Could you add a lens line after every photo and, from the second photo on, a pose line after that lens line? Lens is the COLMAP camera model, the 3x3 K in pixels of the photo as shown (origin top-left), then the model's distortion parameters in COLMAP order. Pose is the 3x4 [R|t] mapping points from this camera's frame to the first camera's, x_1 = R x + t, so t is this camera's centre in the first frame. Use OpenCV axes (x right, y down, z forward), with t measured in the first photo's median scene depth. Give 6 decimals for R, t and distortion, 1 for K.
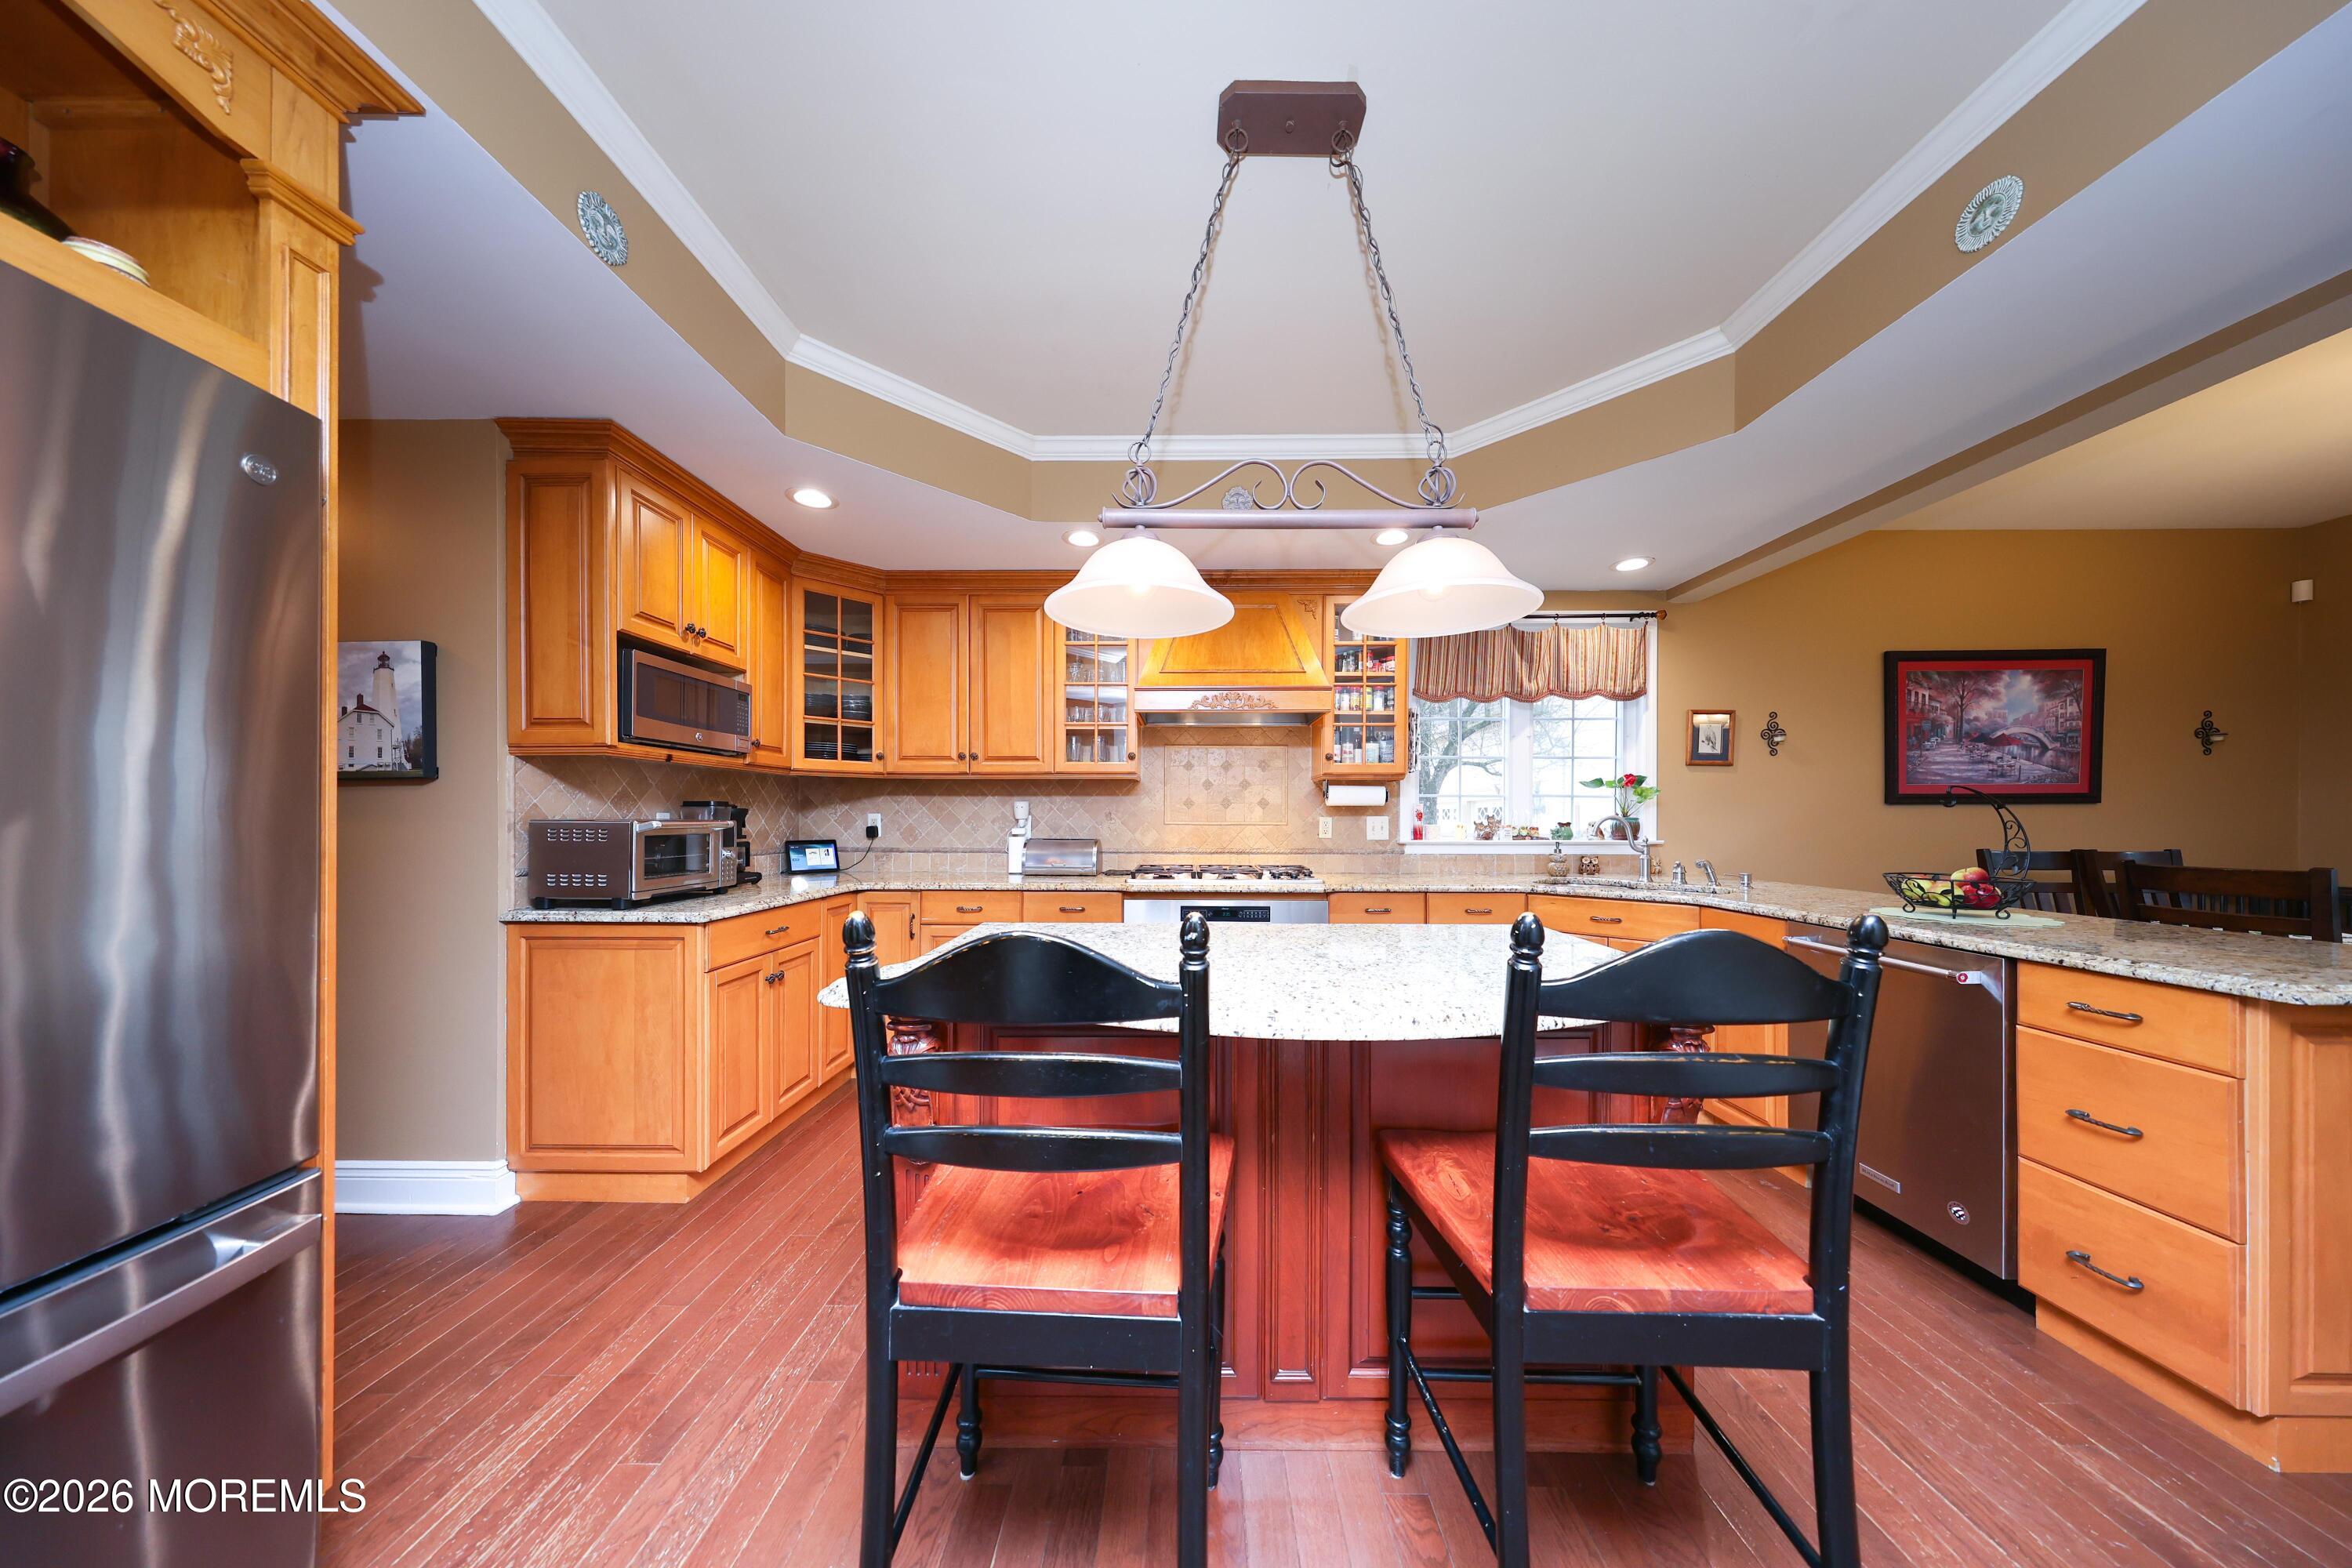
lens RADIAL K [[687.3, 0, 1181.7], [0, 687.3, 816.1], [0, 0, 1]] dist [-0.000556, -0.000061]
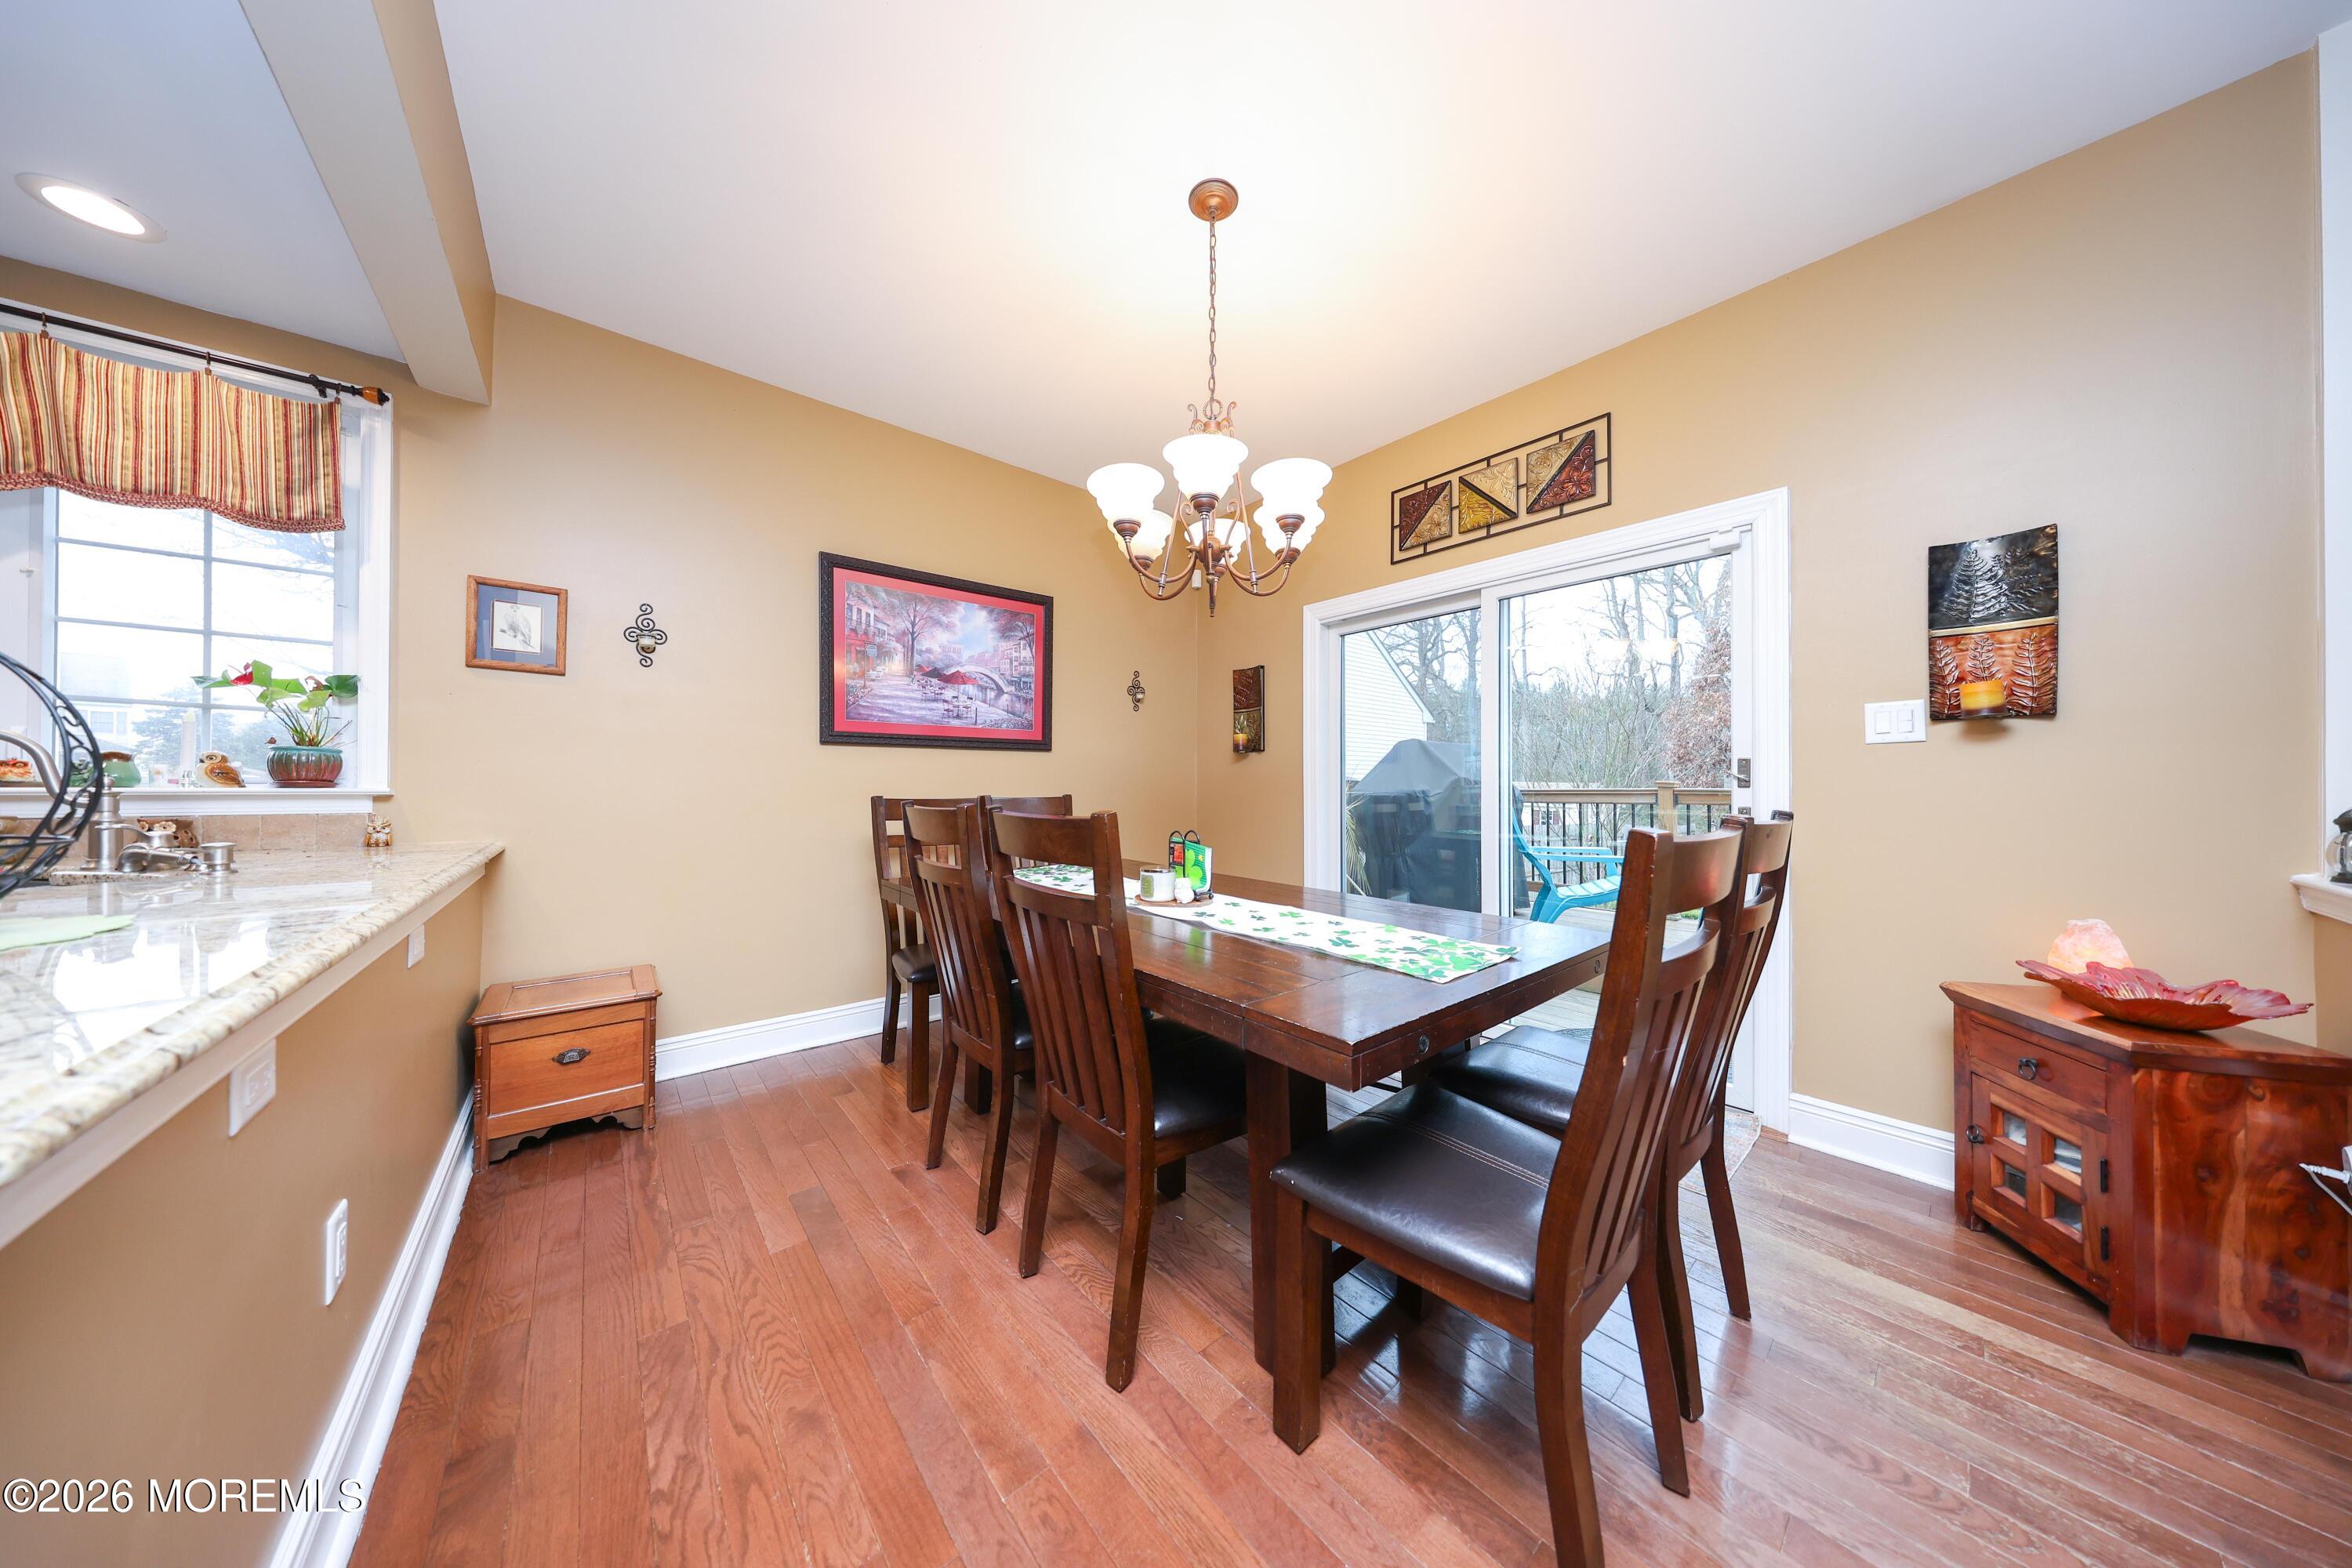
lens RADIAL K [[687.3, 0, 1171.9], [0, 687.3, 777.9], [0, 0, 1]] dist [-0.000556, -0.000061]
pose [[0.757973, 0.010156, 0.652207, 0.820753], [-0.012417, 0.999922, -0.001139, 0.018971], [-0.652168, -0.007235, 0.758040, 0.126745]]
